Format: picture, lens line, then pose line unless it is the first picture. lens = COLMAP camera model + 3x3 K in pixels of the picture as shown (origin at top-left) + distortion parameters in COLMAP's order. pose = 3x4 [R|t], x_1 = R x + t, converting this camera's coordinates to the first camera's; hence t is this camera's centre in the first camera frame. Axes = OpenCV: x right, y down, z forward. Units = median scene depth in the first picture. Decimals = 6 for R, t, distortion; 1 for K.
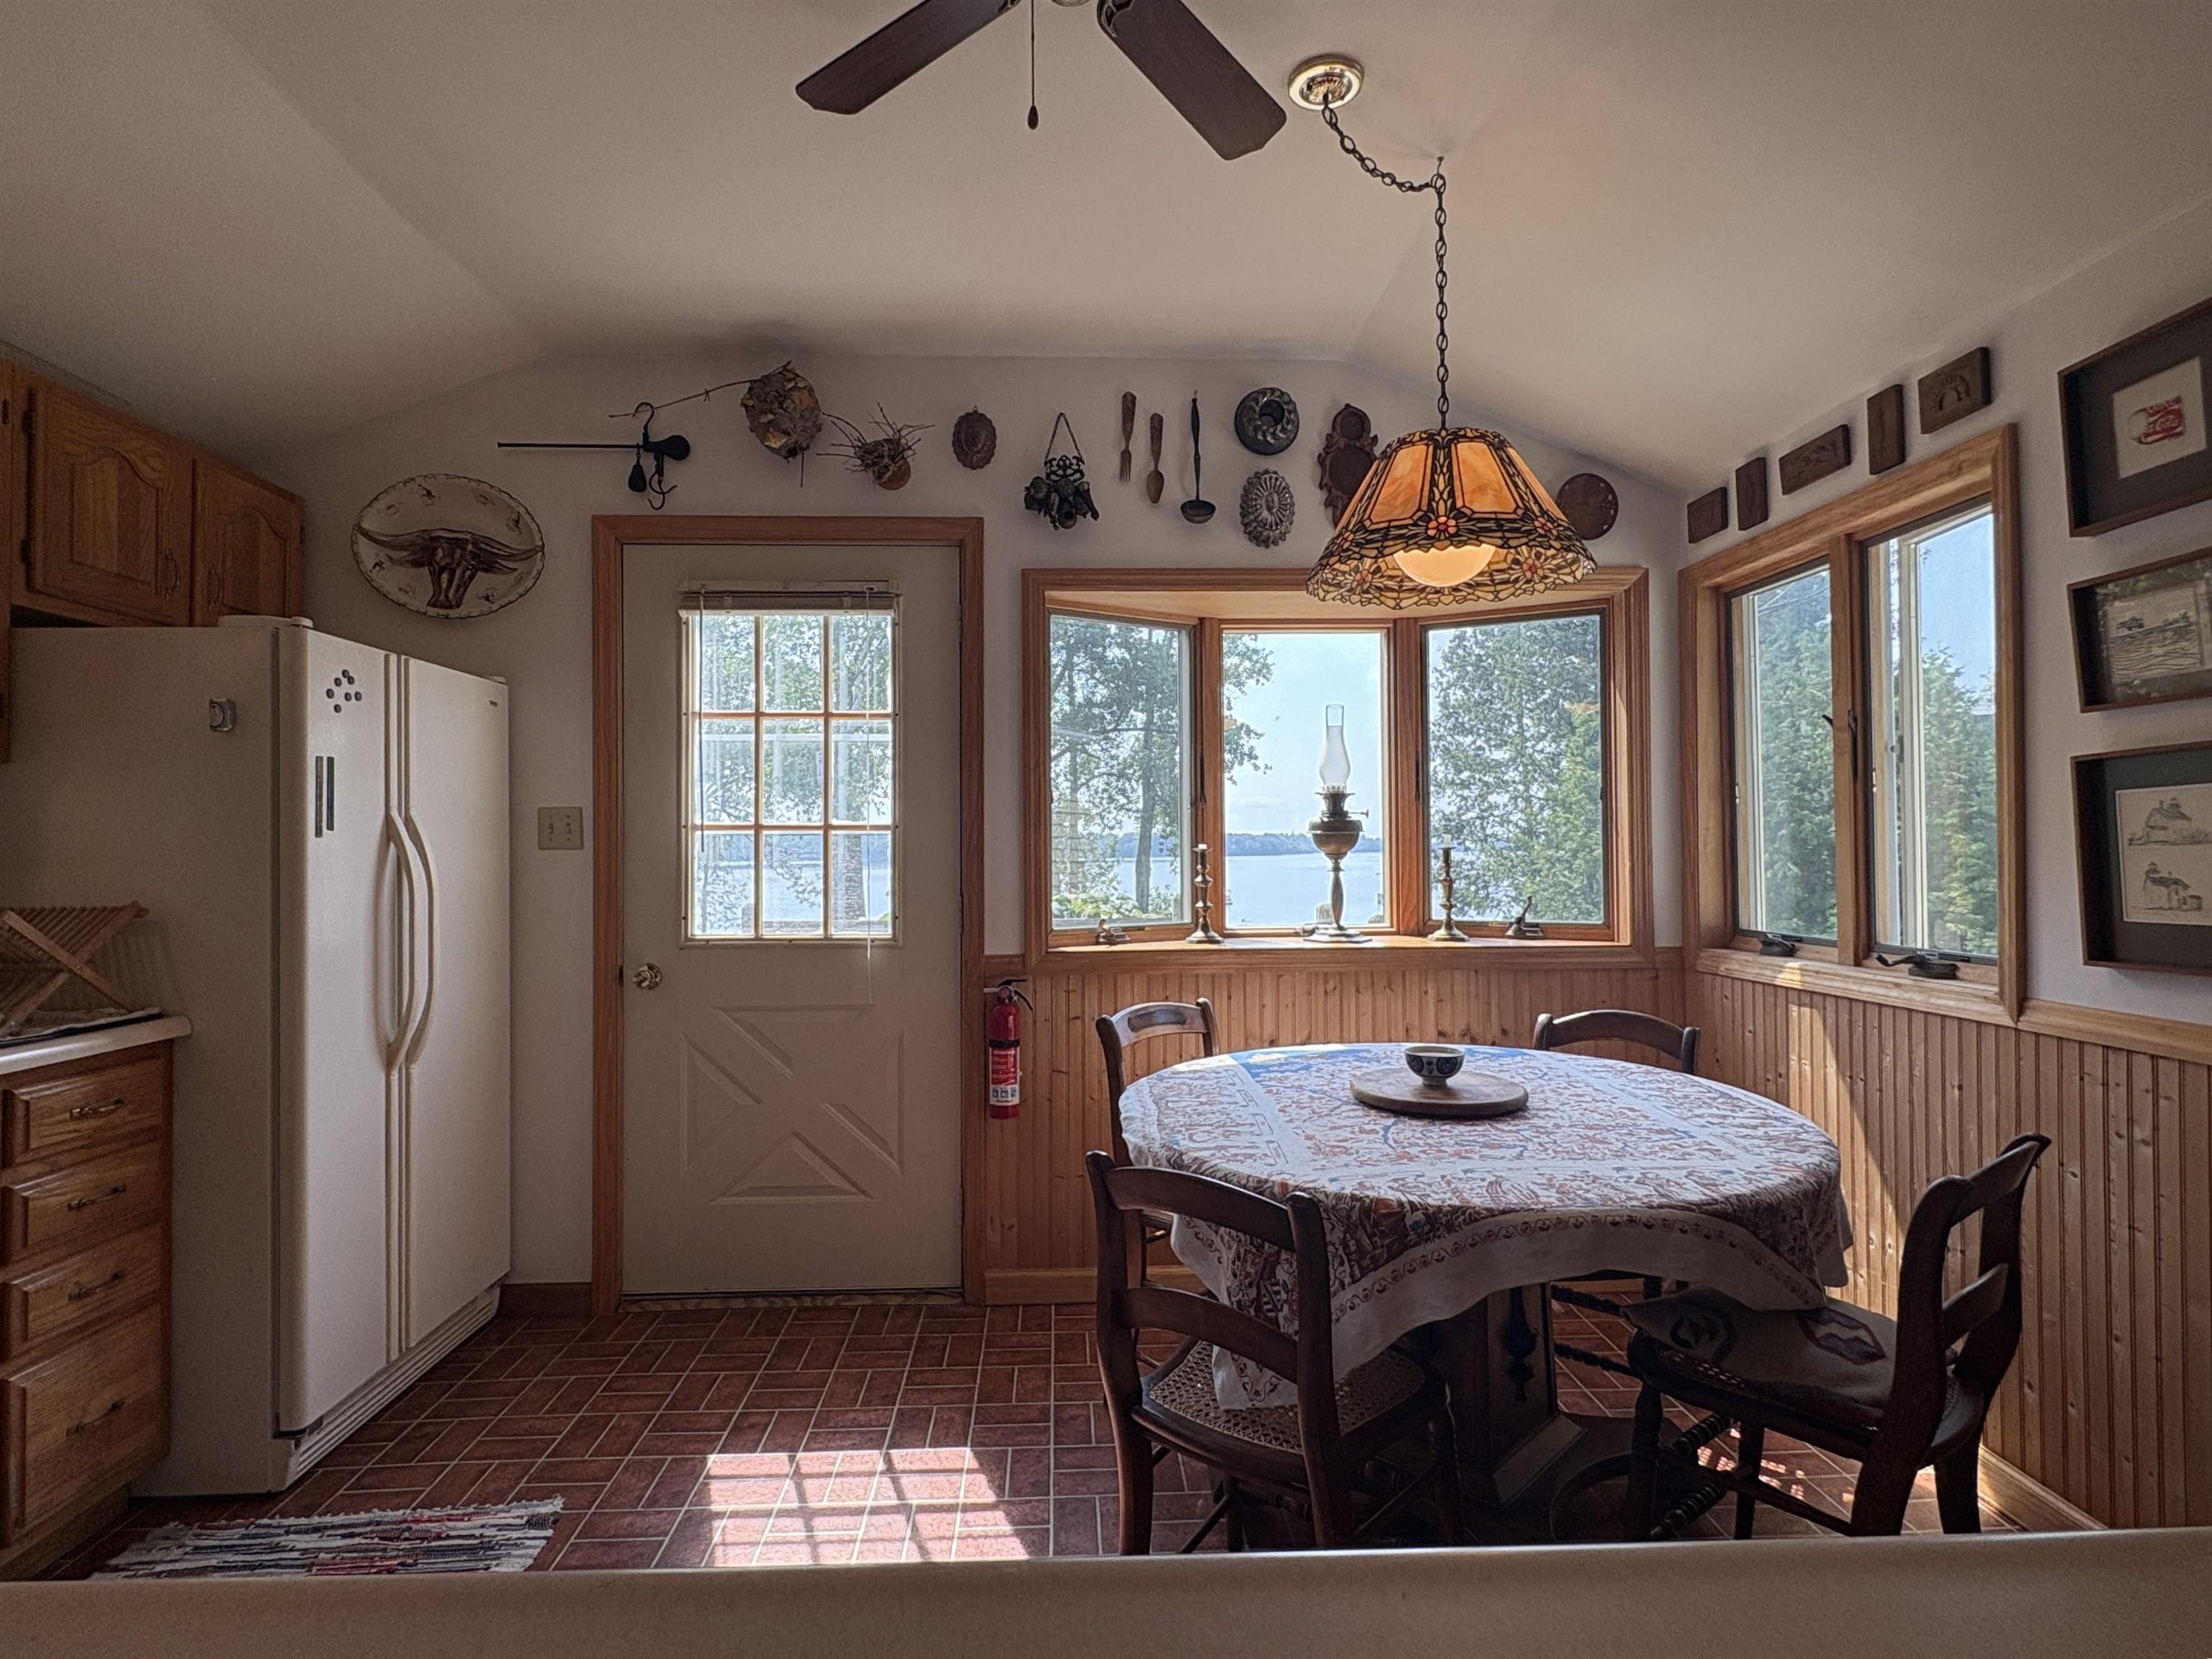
lens RADIAL K [[1152.5, 0, 1106.0], [0, 1152.5, 829.5], [0, 0, 1]] dist [0.002036, -0.000758]
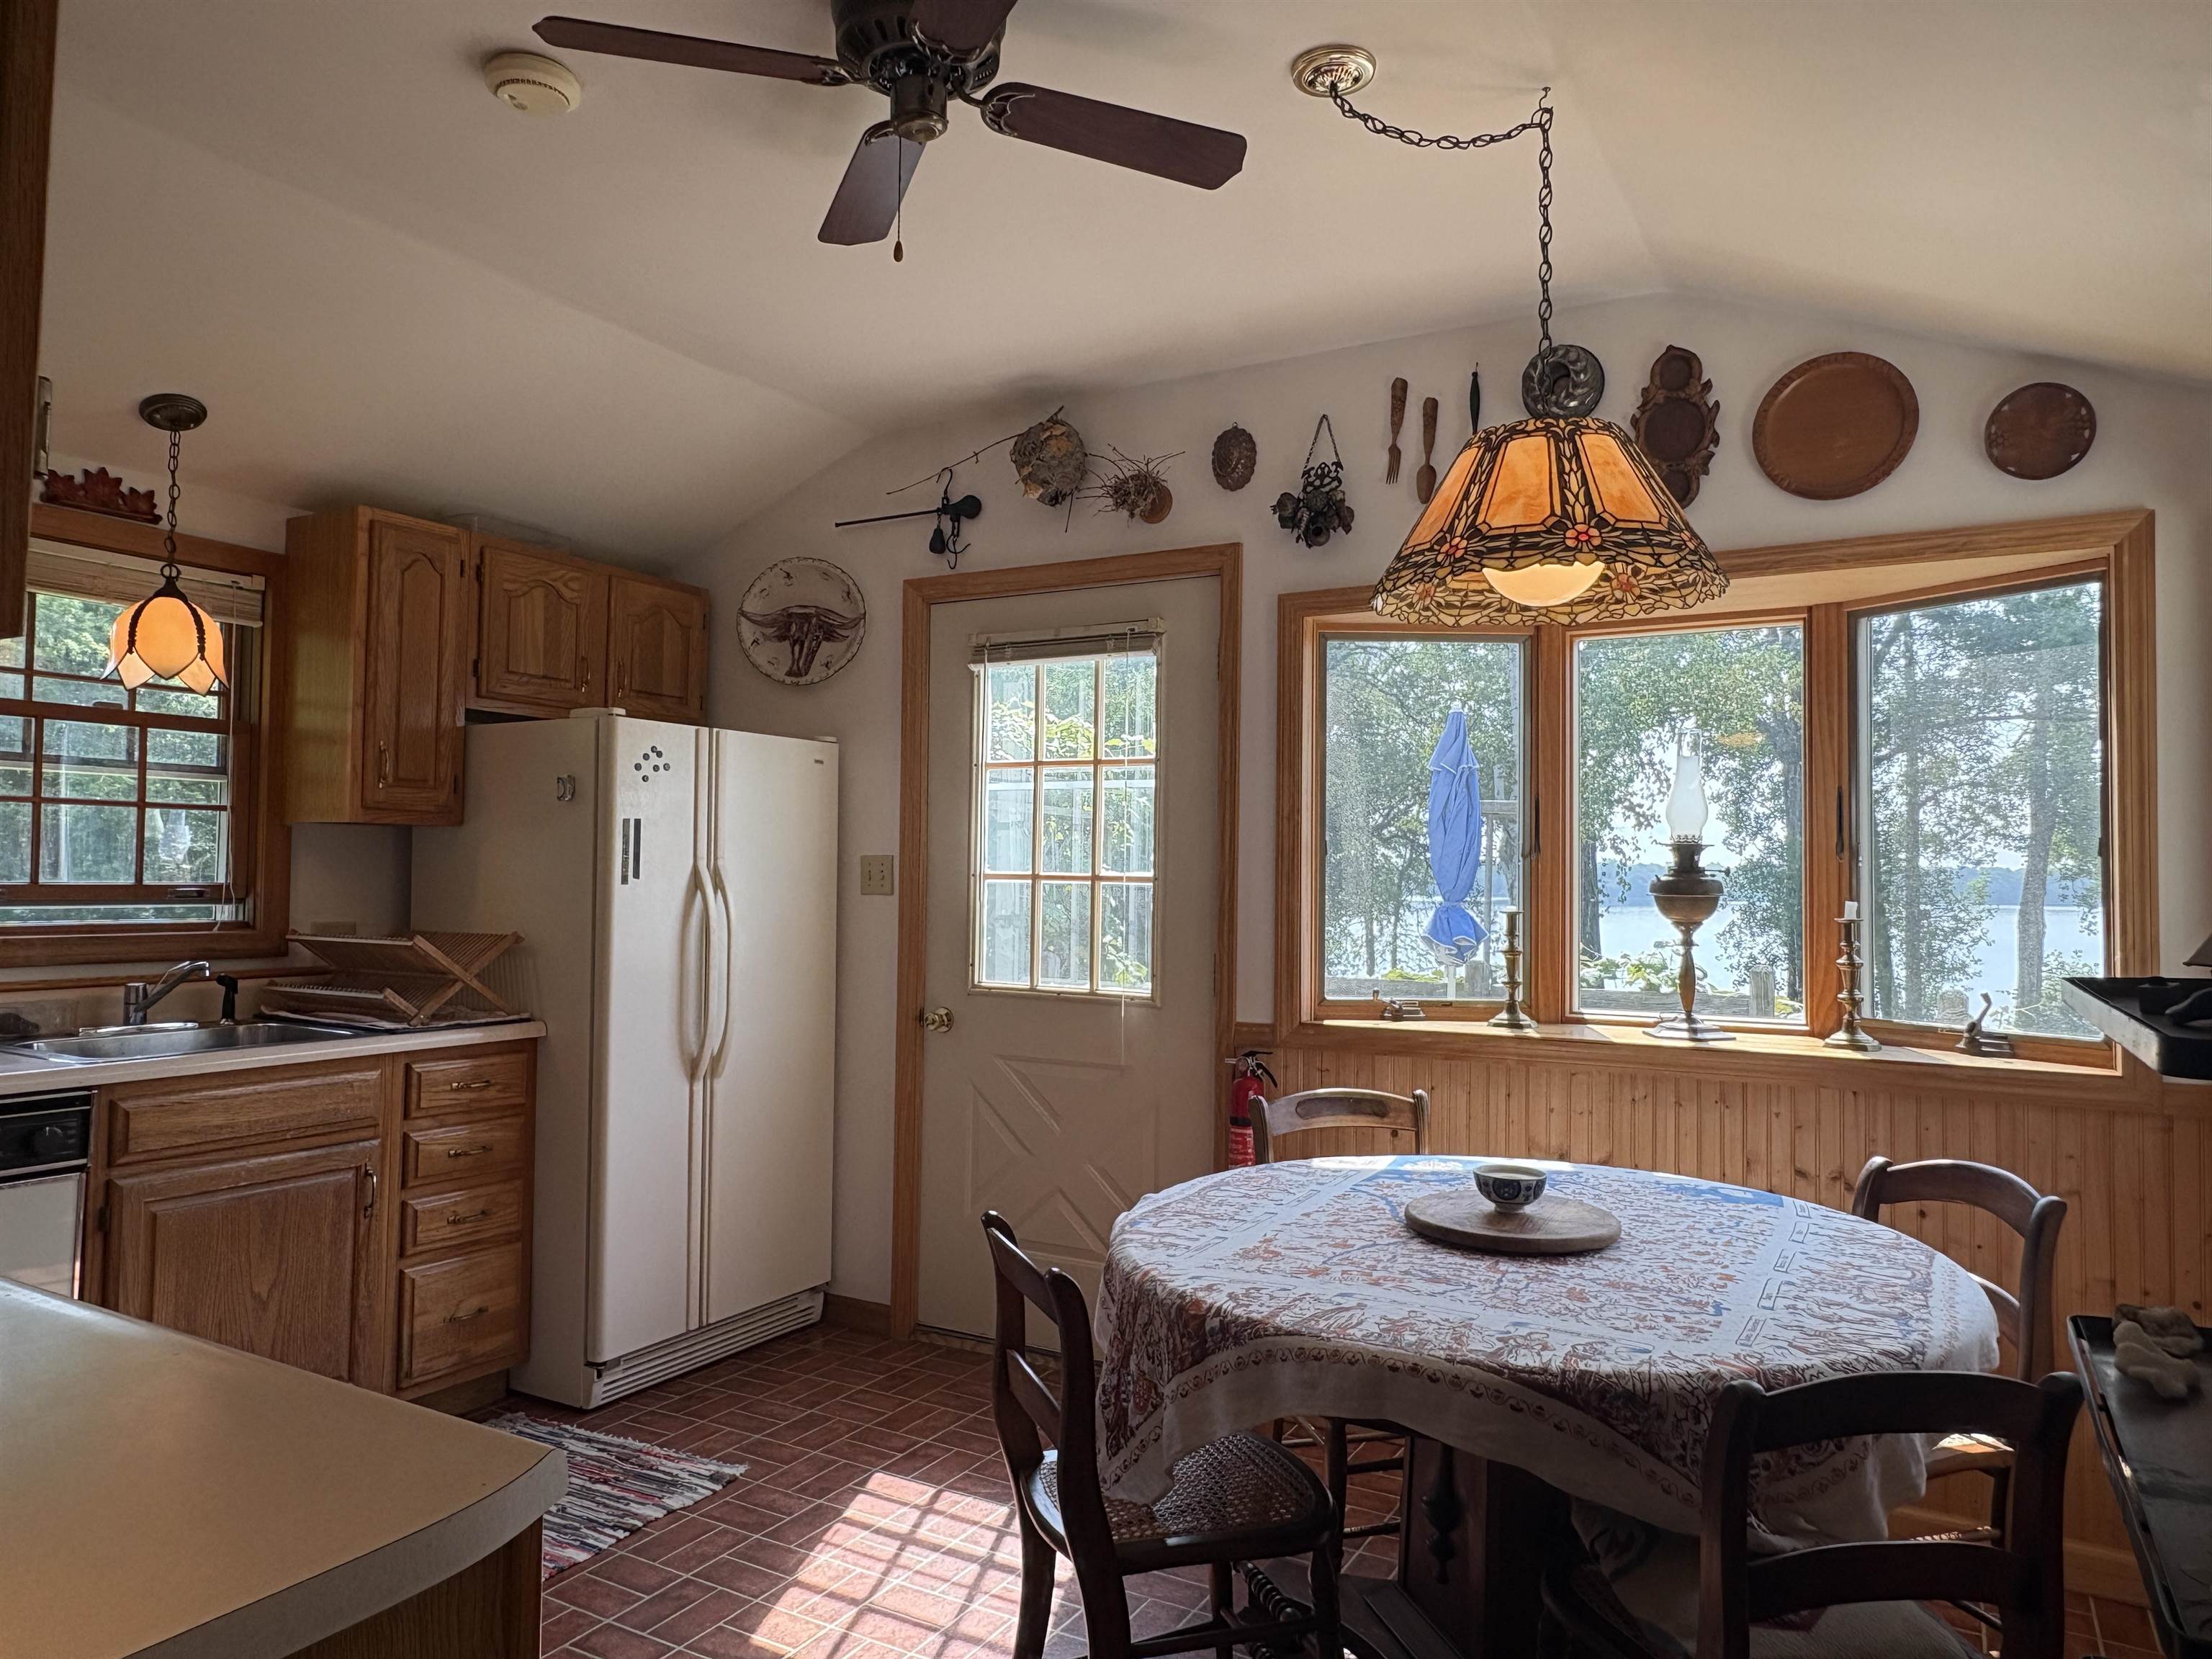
lens RADIAL K [[1448.4, 0, 1094.9], [0, 1448.4, 834.4], [0, 0, 1]] dist [-0.003289, 0.003588]
pose [[0.844635, 0.001605, -0.535340, 0.517074], [-0.010333, 0.999858, -0.013306, -0.028498], [0.535243, 0.016770, 0.844532, -0.034024]]
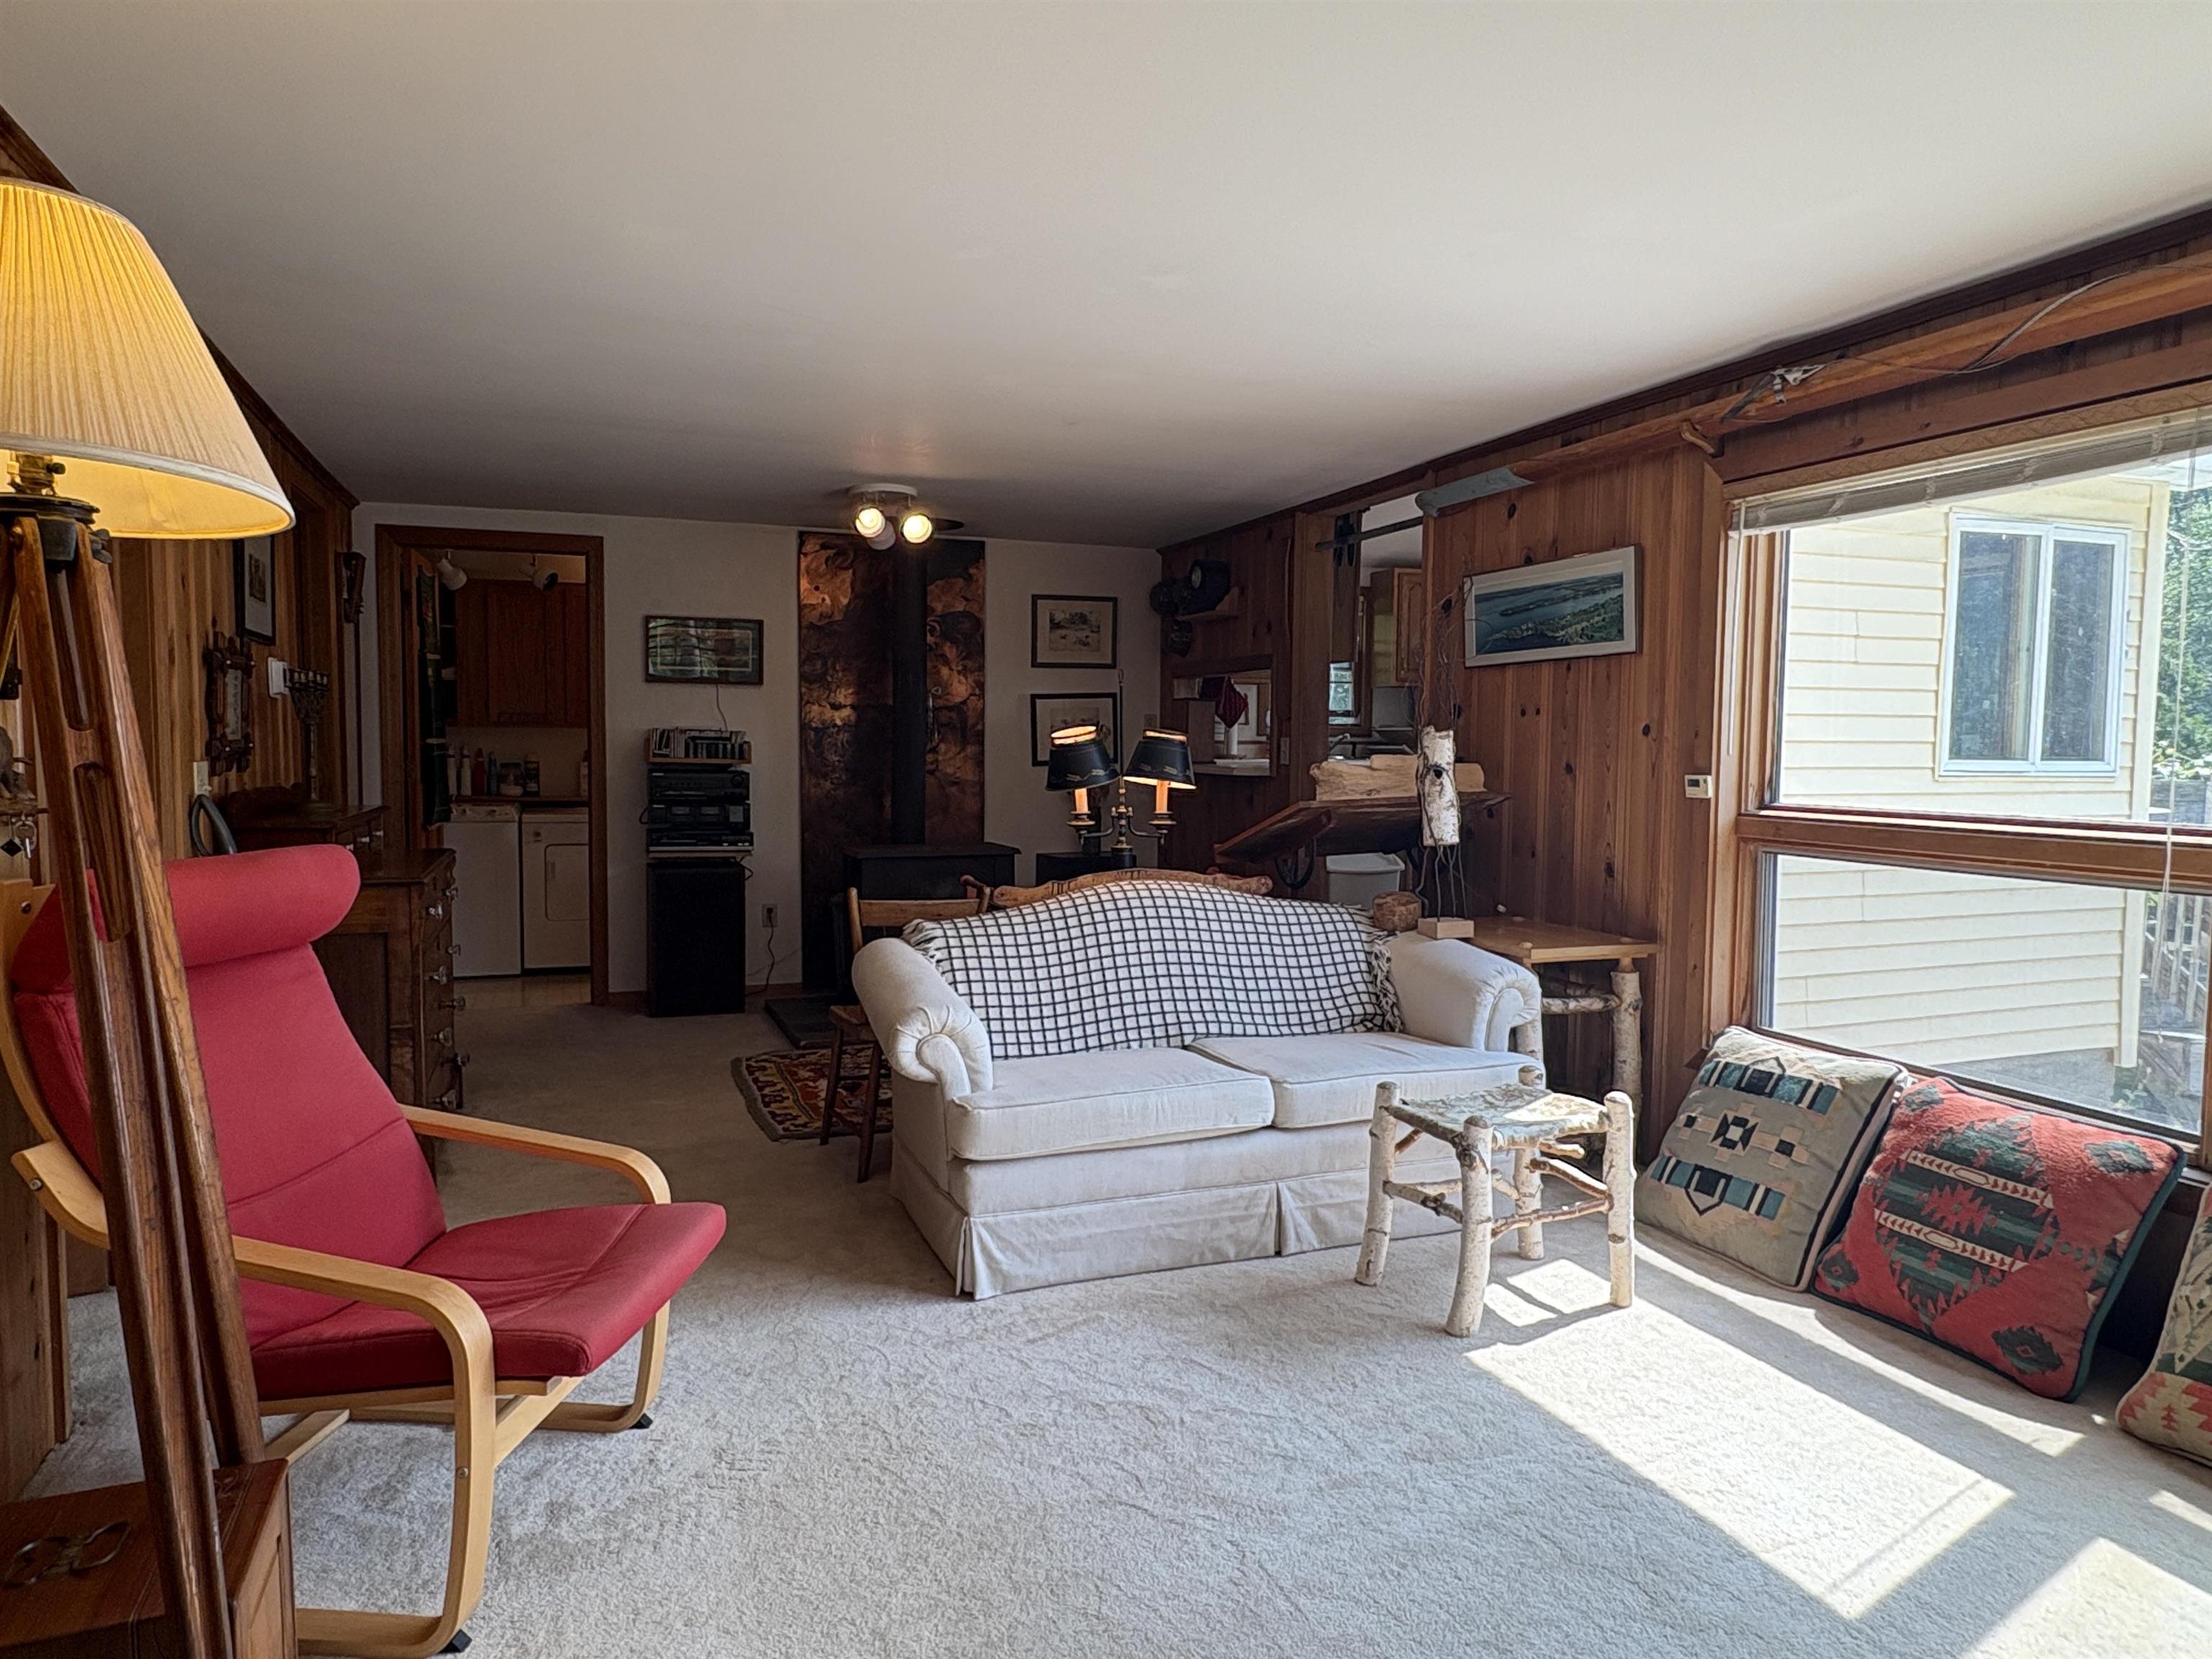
lens RADIAL K [[1406.5, 0, 1099.8], [0, 1406.5, 827.8], [0, 0, 1]] dist [0.001618, 0.004963]
pose [[0.321056, 0.069268, -0.944524, 2.431433], [0.004444, 0.997200, 0.074642, 0.039940], [0.947050, -0.028162, 0.319849, -1.159388]]
